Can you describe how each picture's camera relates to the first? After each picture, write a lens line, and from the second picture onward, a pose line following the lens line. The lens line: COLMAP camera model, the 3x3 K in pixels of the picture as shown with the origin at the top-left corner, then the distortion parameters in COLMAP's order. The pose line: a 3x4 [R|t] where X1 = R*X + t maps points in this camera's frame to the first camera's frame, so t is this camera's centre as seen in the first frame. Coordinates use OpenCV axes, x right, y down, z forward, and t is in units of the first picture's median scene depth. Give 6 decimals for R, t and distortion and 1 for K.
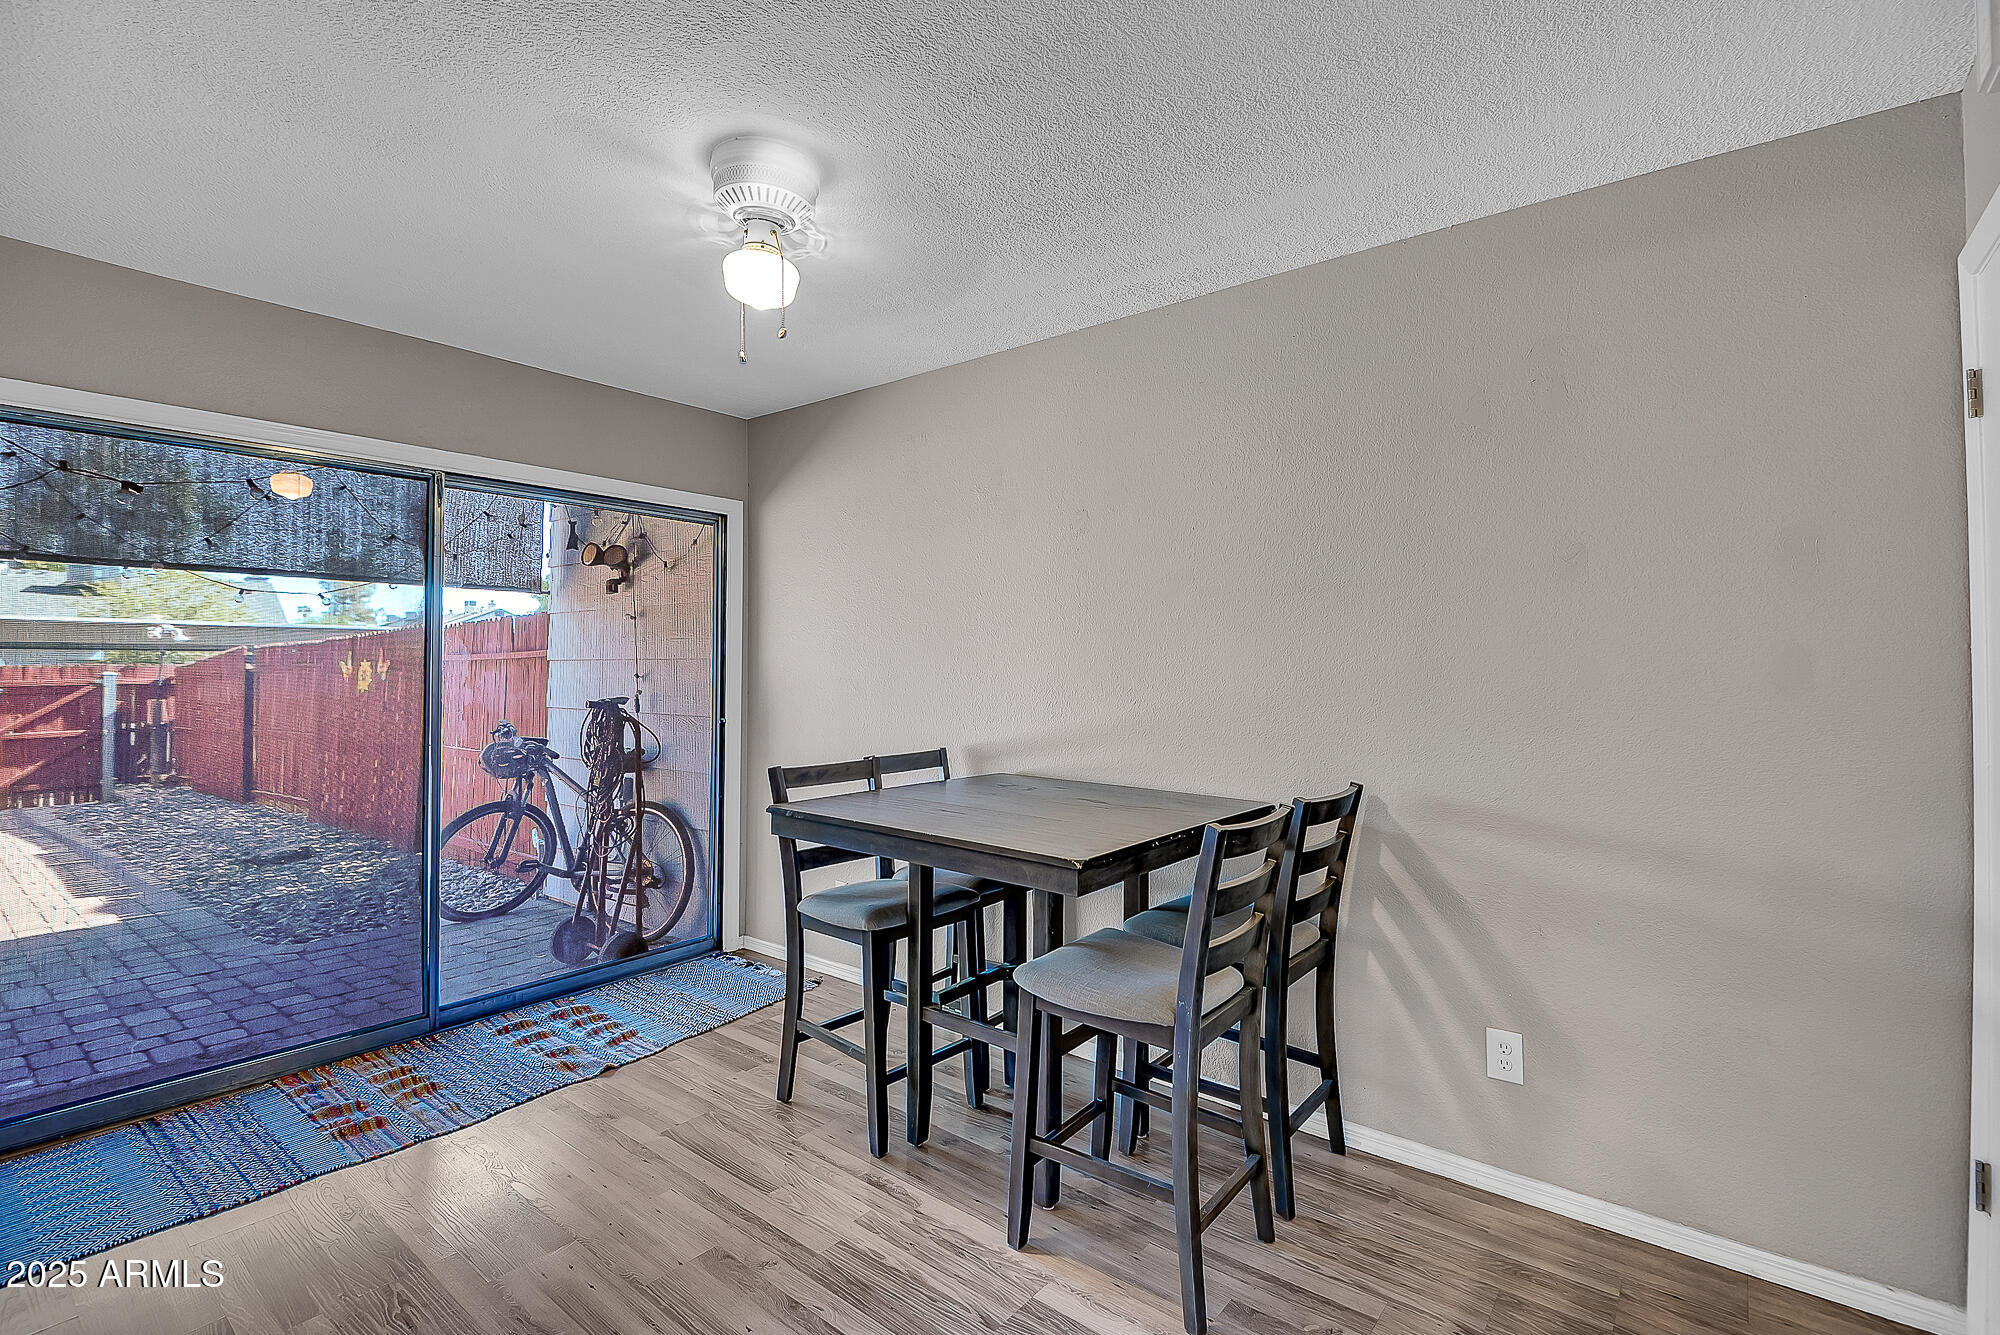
lens RADIAL K [[910.9, 0, 1002.5], [0, 910.9, 660.0], [0, 0, 1]] dist [0.020953, -0.019684]
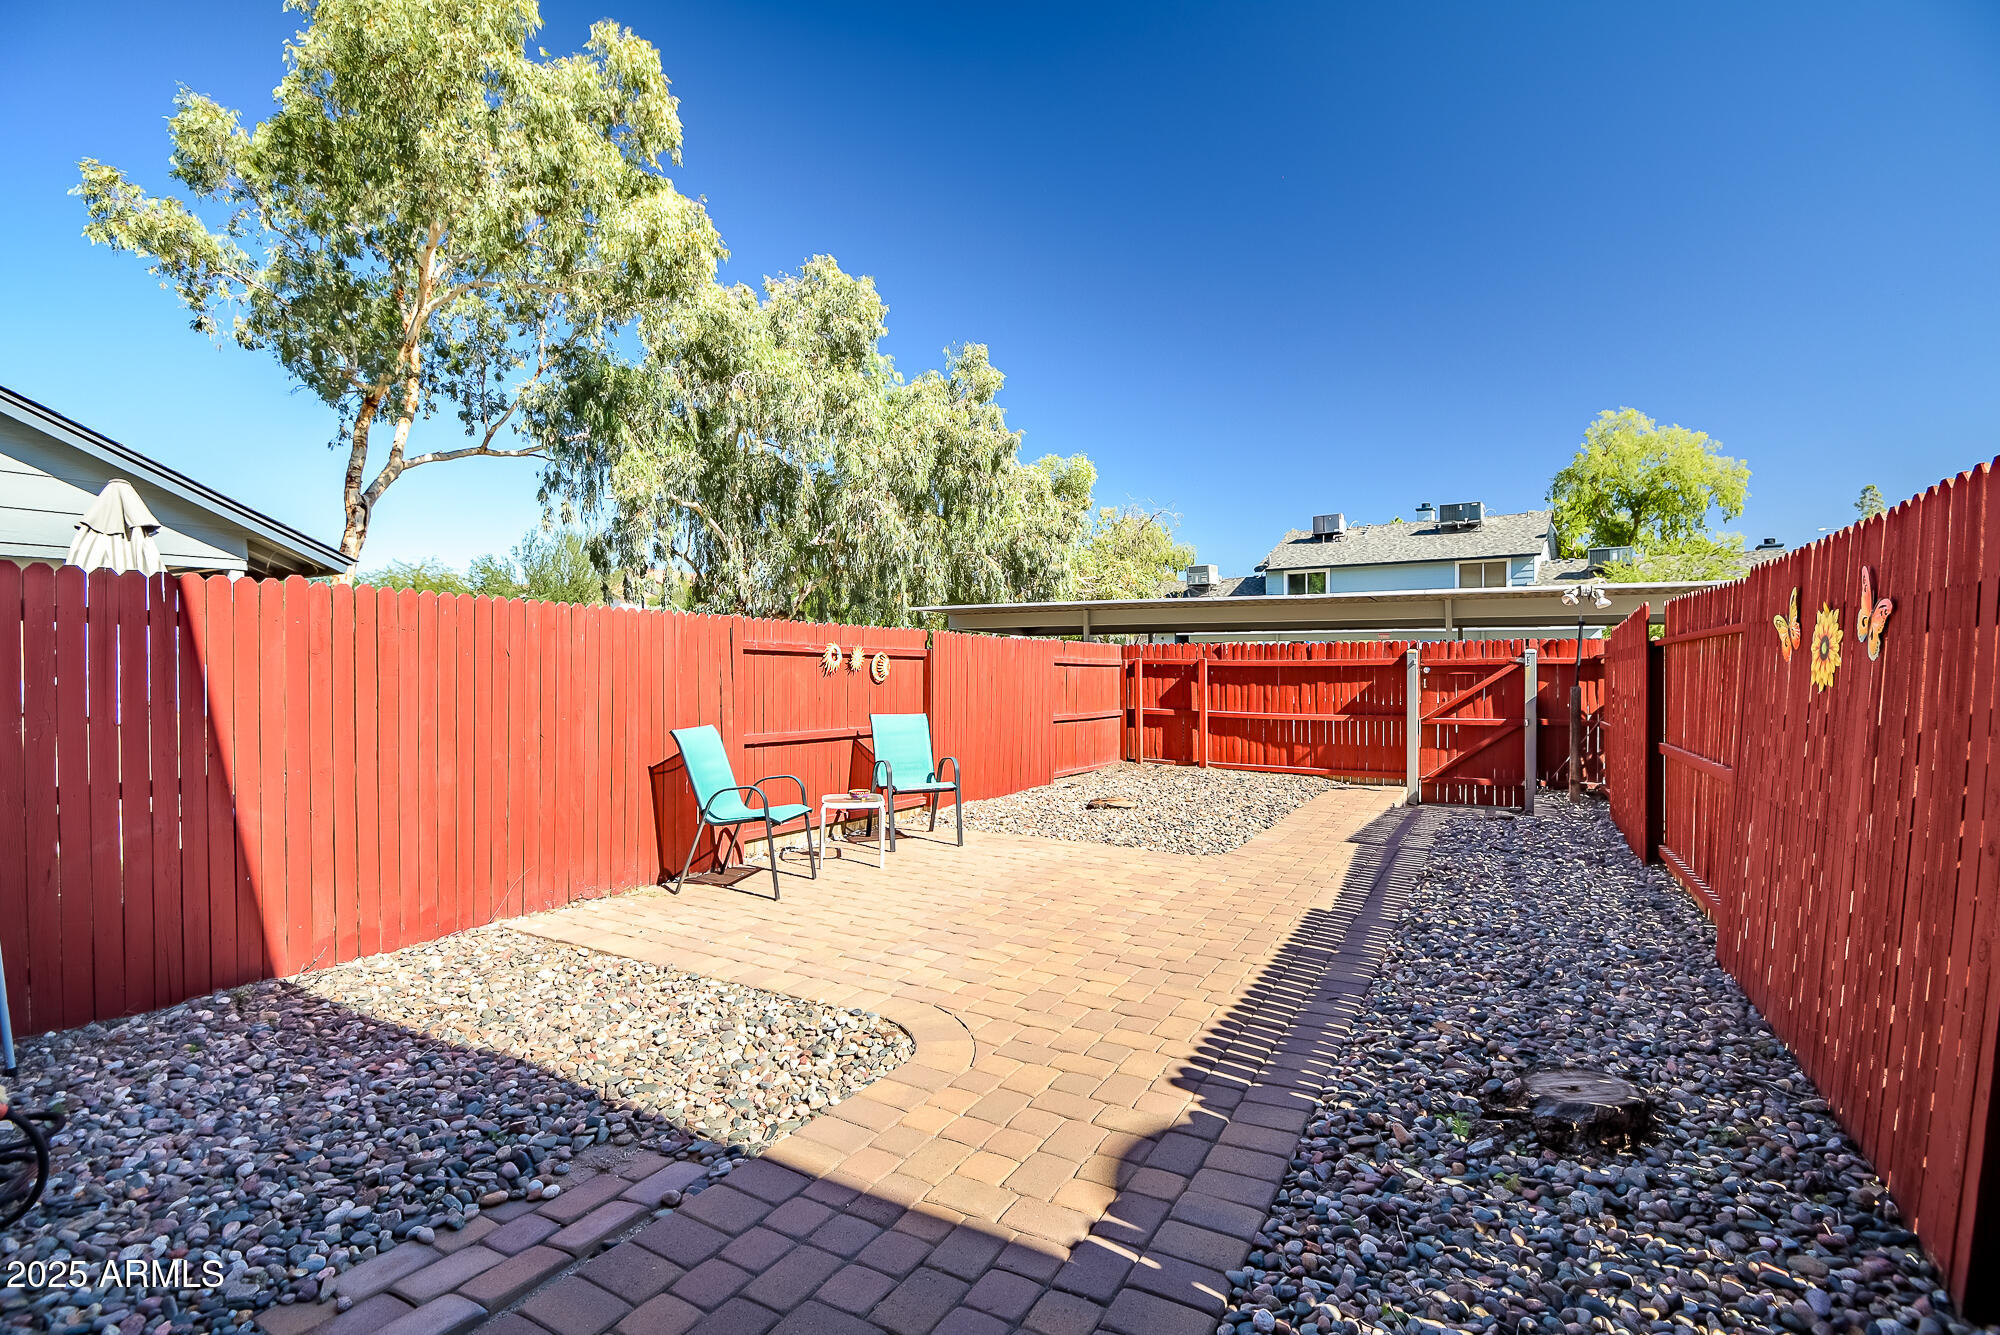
lens RADIAL K [[910.8, 0, 1015.6], [0, 910.8, 660.0], [0, 0, 1]] dist [0.000441, -0.020580]
pose [[0.173818, 0.006938, -0.984753, -0.728570], [0.014352, 0.999851, 0.009578, 0.024896], [0.984673, -0.015798, 0.173692, 1.132873]]
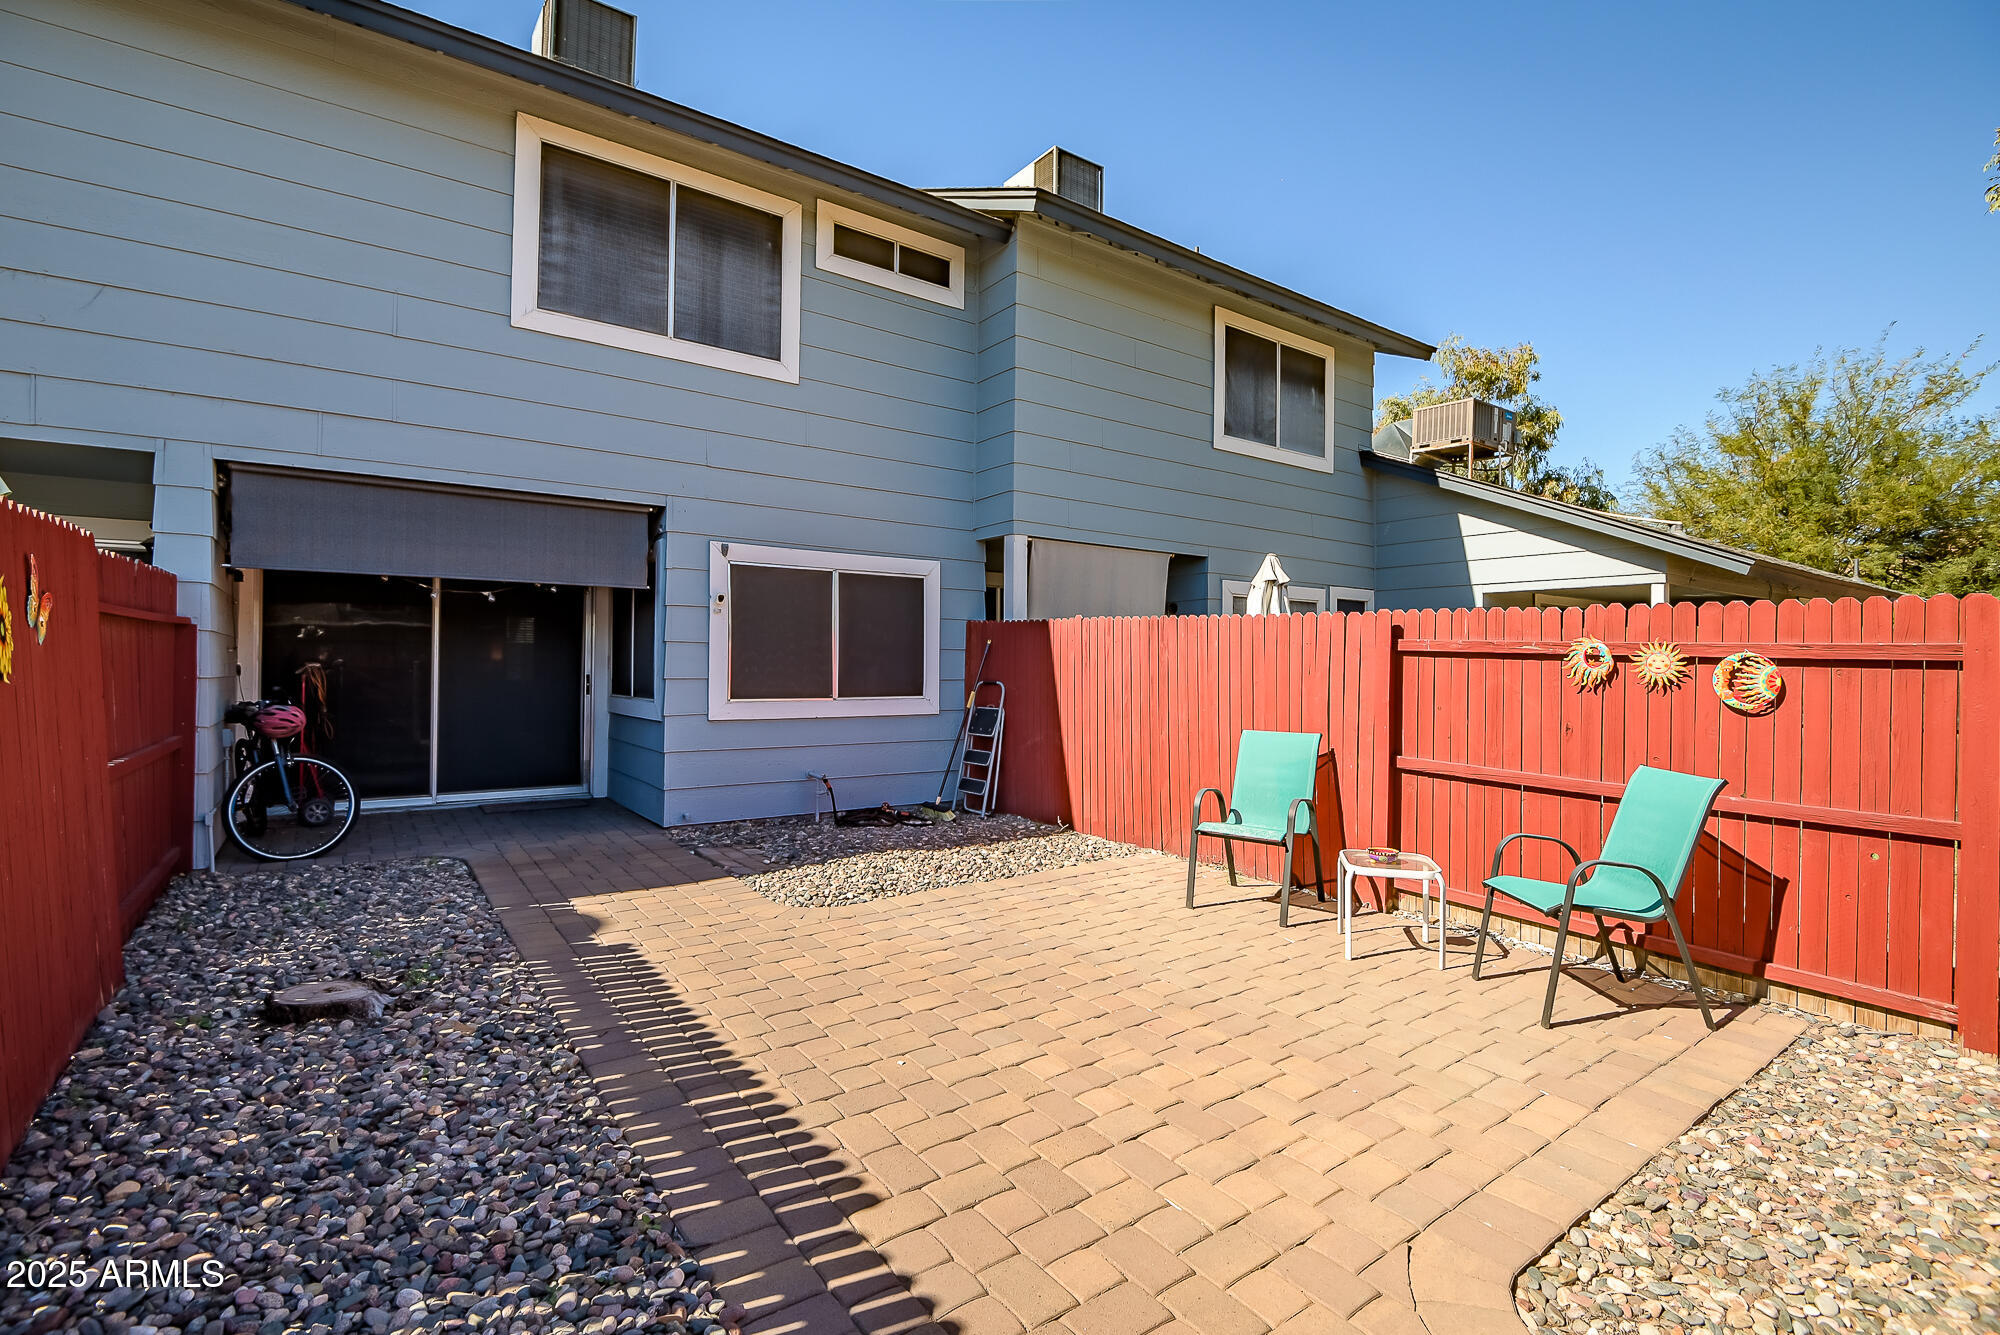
lens RADIAL K [[910.9, 0, 1002.5], [0, 910.9, 660.0], [0, 0, 1]] dist [0.020953, -0.019684]
pose [[-0.963738, -0.005030, 0.266802, -2.036864], [-0.009828, 0.999813, -0.016648, 0.052201], [-0.266669, -0.018666, -0.963607, 2.221569]]
